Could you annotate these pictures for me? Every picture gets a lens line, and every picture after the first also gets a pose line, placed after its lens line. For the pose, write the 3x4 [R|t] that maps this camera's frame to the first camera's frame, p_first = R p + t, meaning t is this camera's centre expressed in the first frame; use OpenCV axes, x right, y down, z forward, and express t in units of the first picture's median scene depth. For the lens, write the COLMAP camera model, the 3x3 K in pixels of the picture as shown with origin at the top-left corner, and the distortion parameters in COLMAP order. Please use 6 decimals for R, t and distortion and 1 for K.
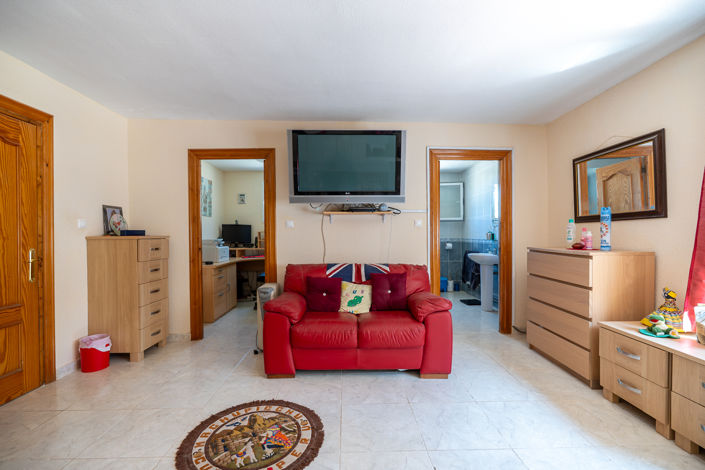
lens RADIAL K [[310.2, 0, 353.1], [0, 310.2, 235.6], [0, 0, 1]] dist [-0.009799, 0.000562]
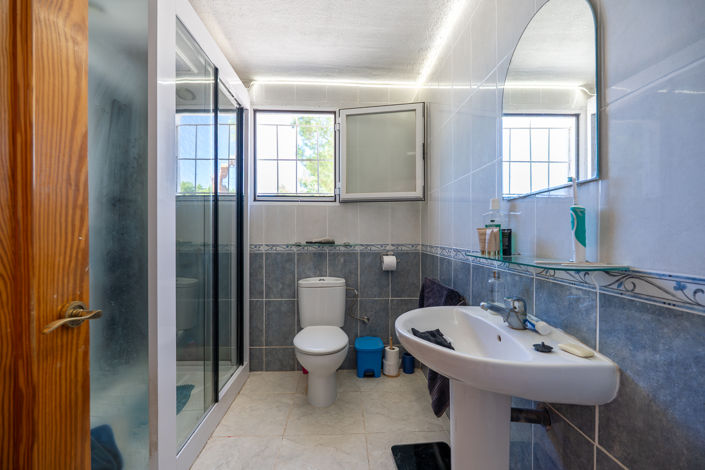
lens RADIAL K [[310.2, 0, 353.3], [0, 310.2, 232.0], [0, 0, 1]] dist [-0.009799, 0.000562]
pose [[0.999973, 0.003228, 0.006545, 0.527275], [-0.003156, 0.999934, -0.011045, -0.003277], [-0.006580, 0.011024, 0.999918, 1.204838]]
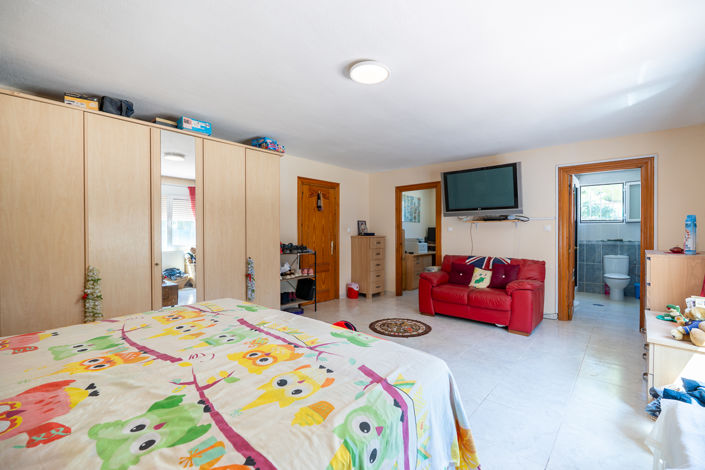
lens RADIAL K [[310.2, 0, 357.0], [0, 310.2, 233.0], [0, 0, 1]] dist [-0.009799, 0.000562]
pose [[0.738790, 0.005037, -0.673917, 0.551722], [-0.007427, 0.999972, -0.000669, -0.015545], [0.673895, 0.005499, 0.738807, -0.502323]]
